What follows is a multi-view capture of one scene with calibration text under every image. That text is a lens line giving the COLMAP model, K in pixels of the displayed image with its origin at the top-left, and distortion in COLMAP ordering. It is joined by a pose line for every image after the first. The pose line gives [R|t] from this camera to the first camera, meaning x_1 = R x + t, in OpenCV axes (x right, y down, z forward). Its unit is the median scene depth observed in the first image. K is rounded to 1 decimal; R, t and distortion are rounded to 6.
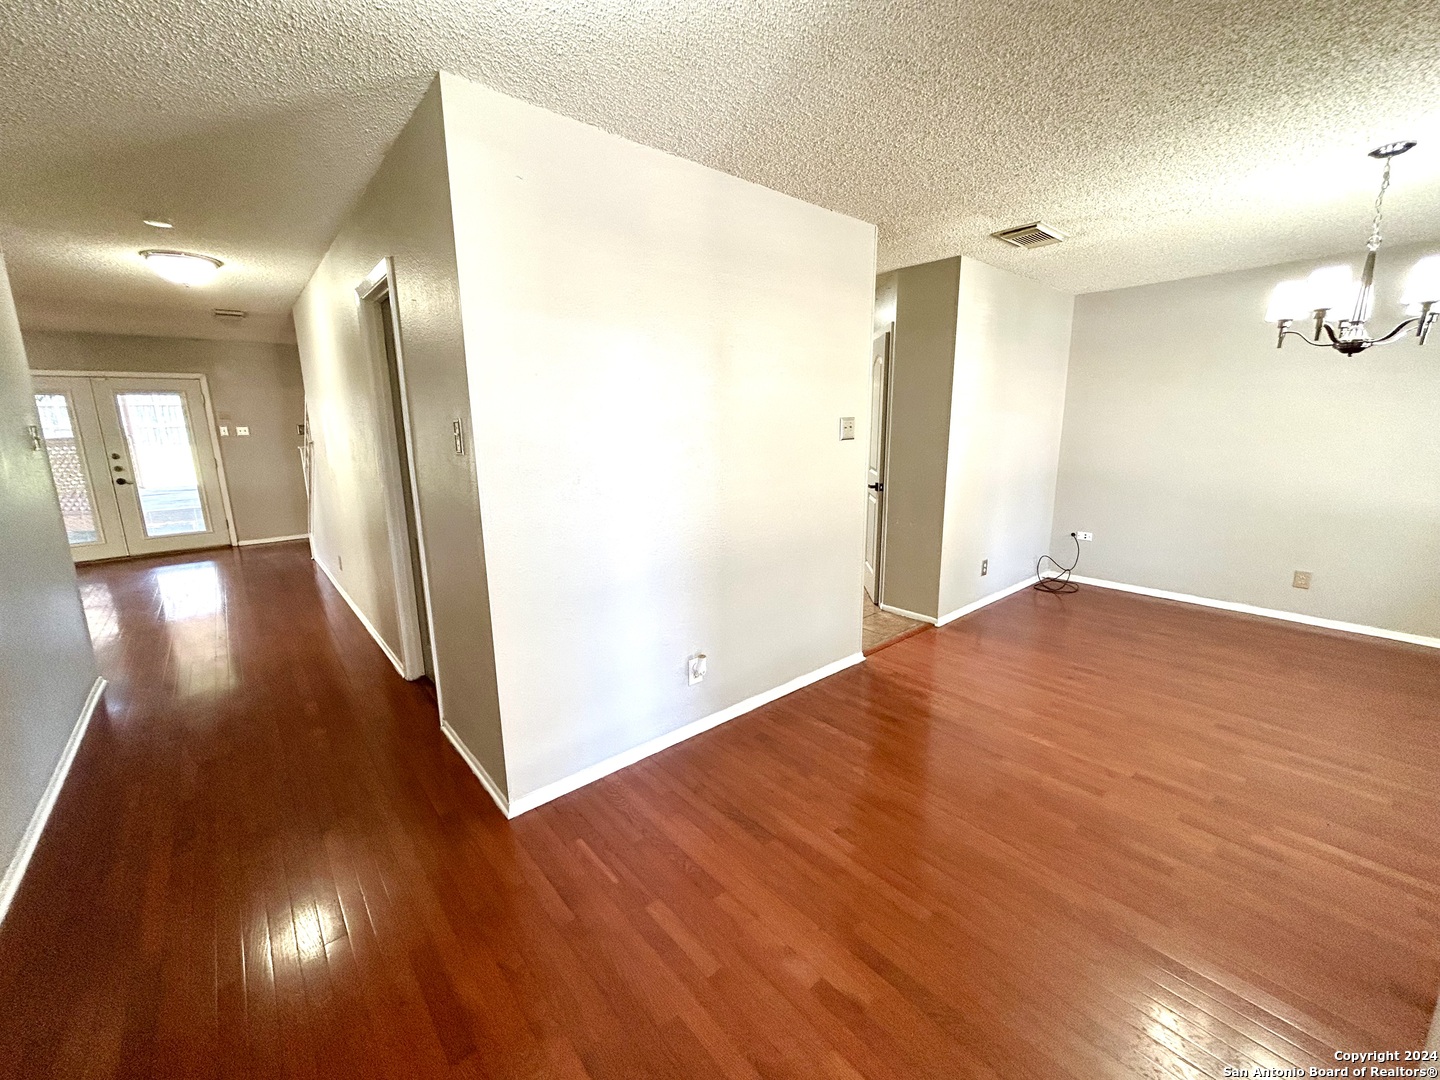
lens RADIAL K [[578.1, 0, 719.0], [0, 578.1, 538.6], [0, 0, 1]] dist [-0.003062, 0.003185]
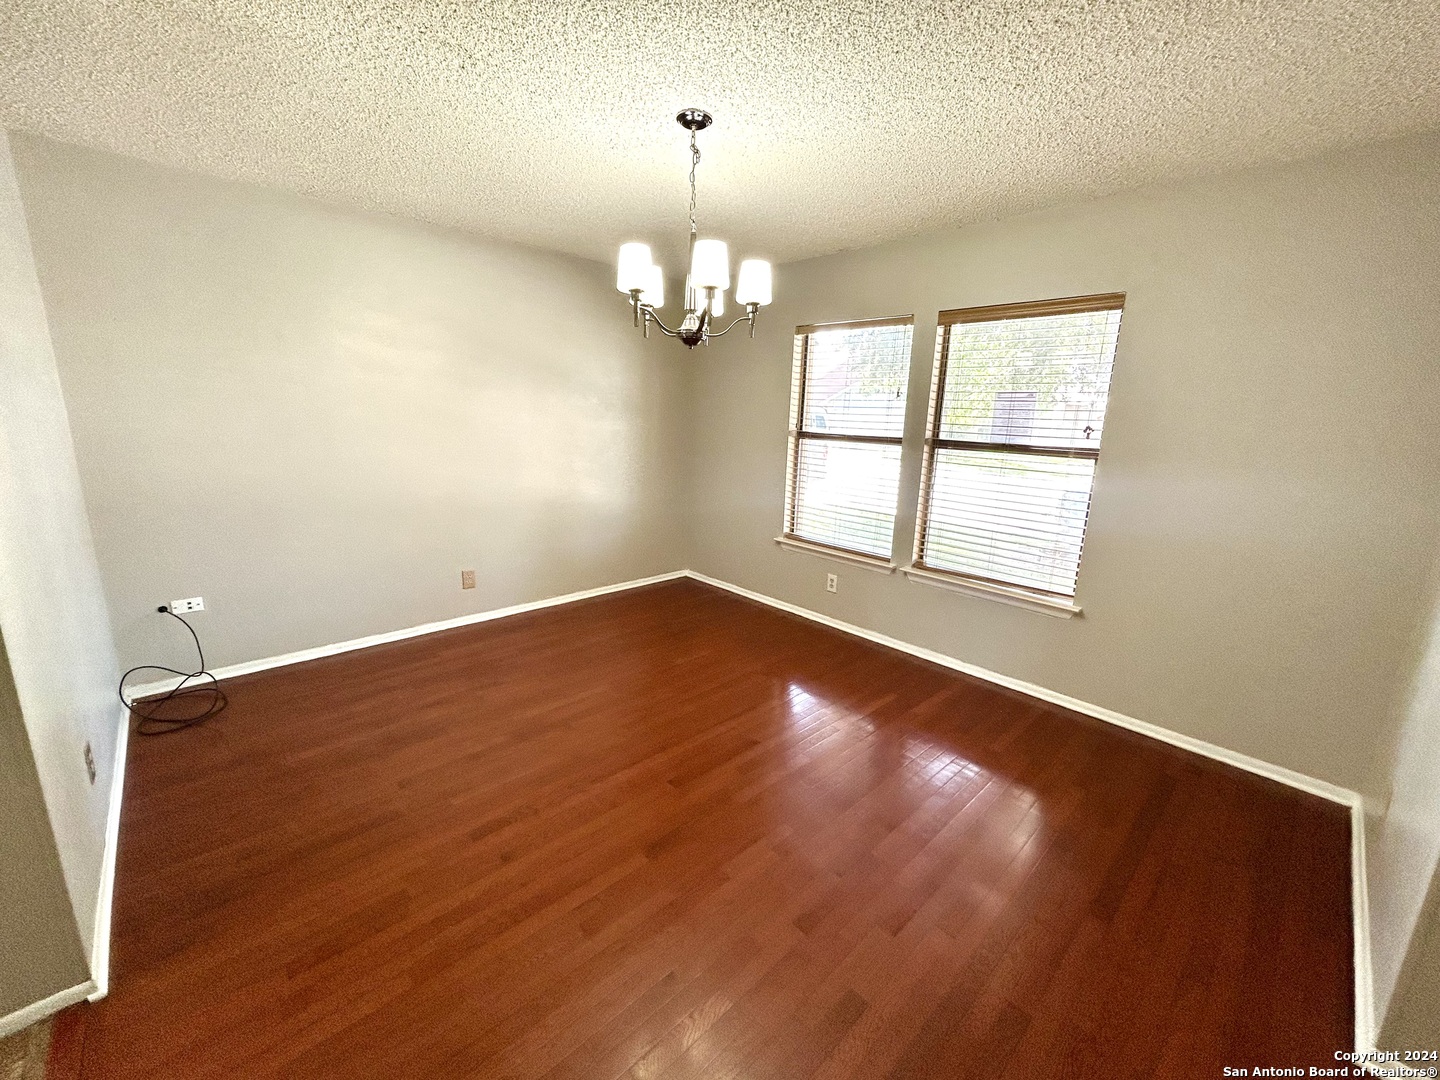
lens RADIAL K [[578.1, 0, 719.0], [0, 578.1, 538.6], [0, 0, 1]] dist [-0.003062, 0.003185]
pose [[-0.057190, -0.205575, 0.976969, 0.078707], [0.167637, 0.962699, 0.212386, -0.125955], [-0.984189, 0.175922, -0.020594, 0.609672]]
